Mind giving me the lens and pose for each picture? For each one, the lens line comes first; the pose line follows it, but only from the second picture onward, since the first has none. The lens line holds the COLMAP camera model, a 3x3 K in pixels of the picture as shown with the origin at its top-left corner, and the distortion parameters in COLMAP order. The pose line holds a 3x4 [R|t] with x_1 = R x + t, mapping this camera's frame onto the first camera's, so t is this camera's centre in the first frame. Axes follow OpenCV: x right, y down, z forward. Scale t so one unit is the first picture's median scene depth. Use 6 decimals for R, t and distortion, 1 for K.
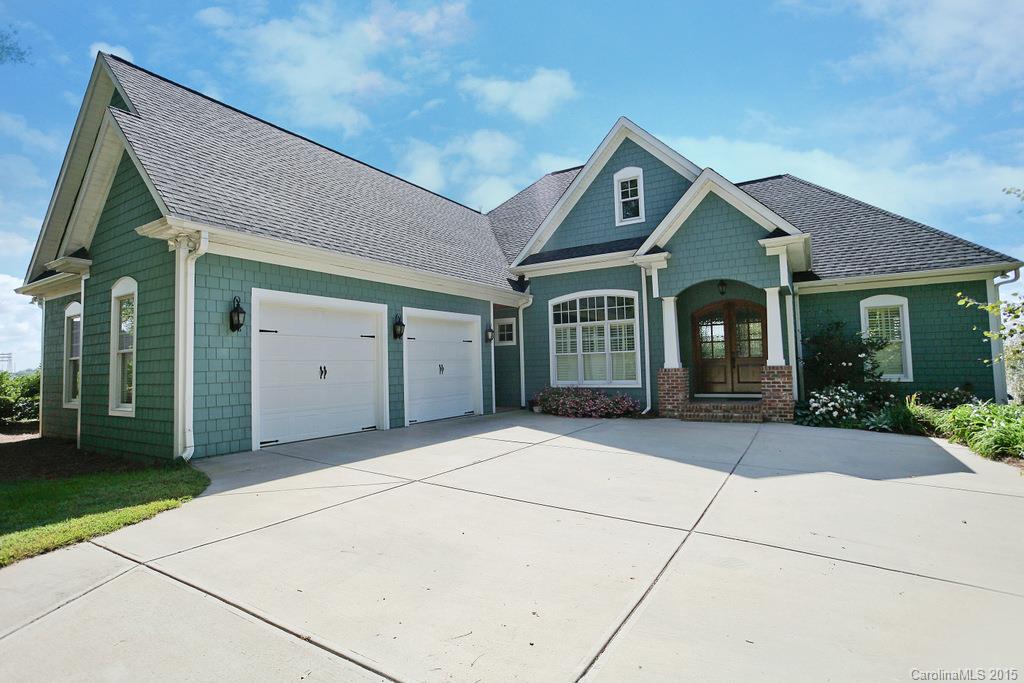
lens RADIAL K [[486.7, 0, 536.9], [0, 486.7, 334.4], [0, 0, 1]] dist [-0.000709, 0.000553]
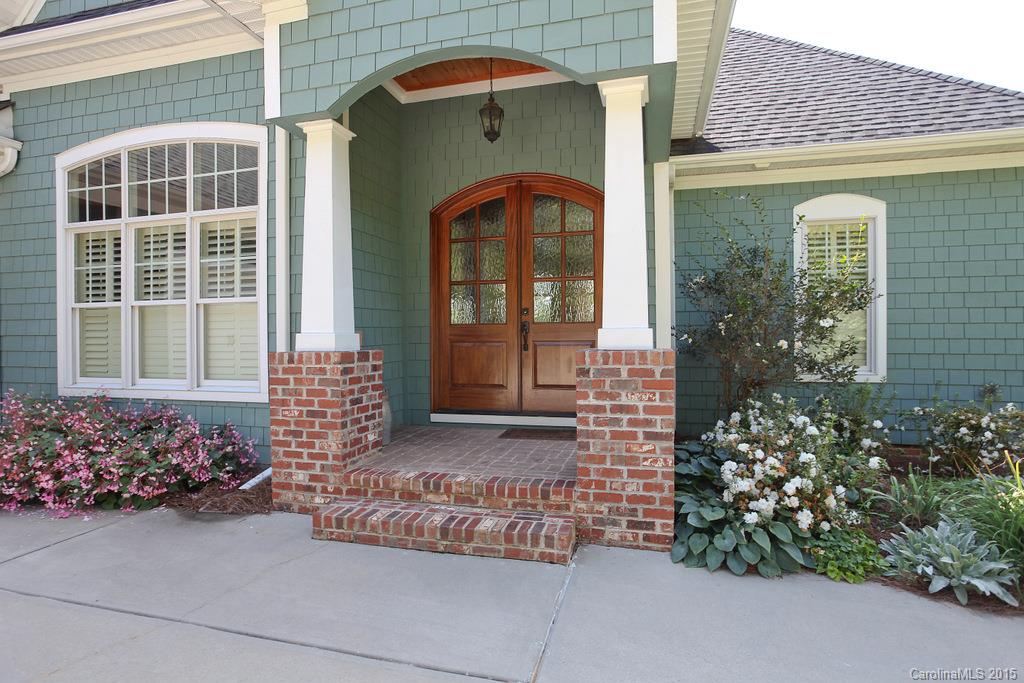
lens RADIAL K [[553.9, 0, 509.8], [0, 553.9, 334.0], [0, 0, 1]] dist [-0.030551, -0.000214]
pose [[0.965956, 0.016891, 0.258155, 0.293646], [-0.032662, 0.997844, 0.056924, 0.033267], [-0.256637, -0.063418, 0.964425, 0.606239]]
